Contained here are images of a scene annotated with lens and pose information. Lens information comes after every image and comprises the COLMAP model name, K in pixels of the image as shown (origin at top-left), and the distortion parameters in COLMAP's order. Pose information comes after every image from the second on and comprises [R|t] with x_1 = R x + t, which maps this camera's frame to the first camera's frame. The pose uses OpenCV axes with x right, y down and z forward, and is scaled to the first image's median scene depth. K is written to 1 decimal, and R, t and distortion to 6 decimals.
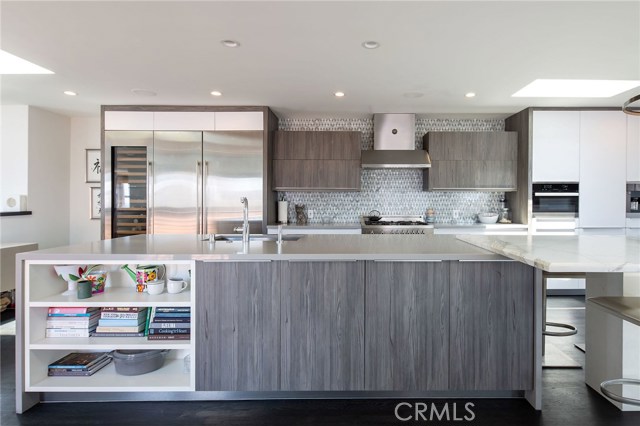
lens RADIAL K [[322.7, 0, 355.8], [0, 322.7, 203.1], [0, 0, 1]] dist [0.000025, -0.000162]
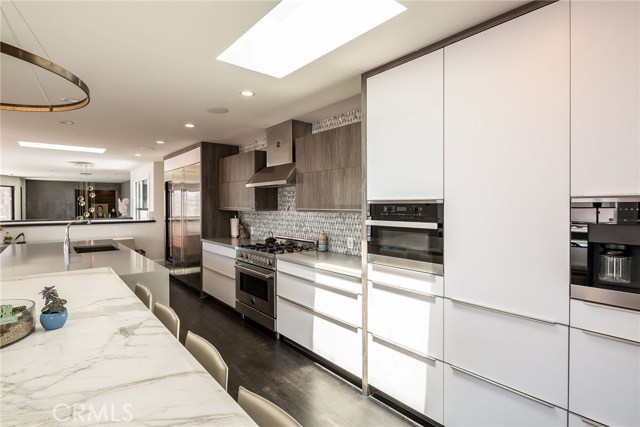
lens RADIAL K [[317.3, 0, 318.0], [0, 317.3, 207.6], [0, 0, 1]] dist [0.000594, -0.000276]
pose [[0.642823, 0.005402, -0.765996, 0.876297], [-0.004471, 0.999985, 0.003300, -0.051551], [0.766002, 0.001303, 0.642837, 0.530132]]
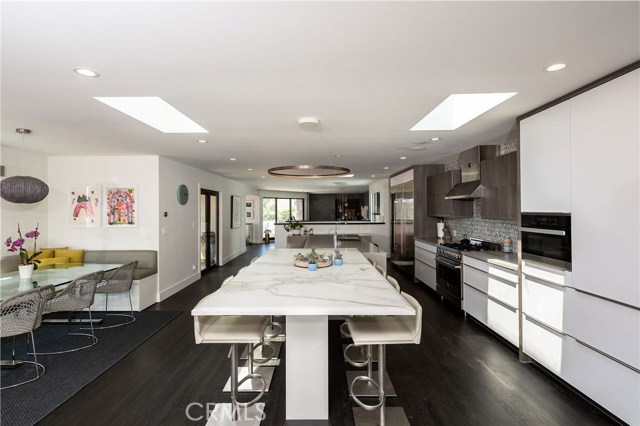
lens RADIAL K [[309.2, 0, 319.9], [0, 309.2, 208.1], [0, 0, 1]] dist [0.000132, -0.000537]
pose [[0.002099, -0.004808, -0.999986, 1.212847], [-0.003068, 0.999984, -0.004815, -0.067020], [0.999993, 0.003078, 0.002085, 0.486393]]
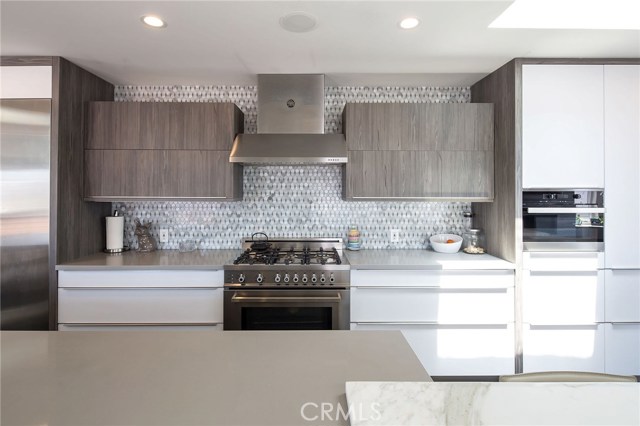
lens RADIAL K [[310.9, 0, 318.4], [0, 310.9, 188.1], [0, 0, 1]] dist [0.000087, -0.000338]
pose [[0.999999, 0.000528, 0.000993, 0.174569], [-0.000510, 0.999828, -0.018538, -0.052333], [-0.001003, 0.018537, 0.999828, 0.423705]]
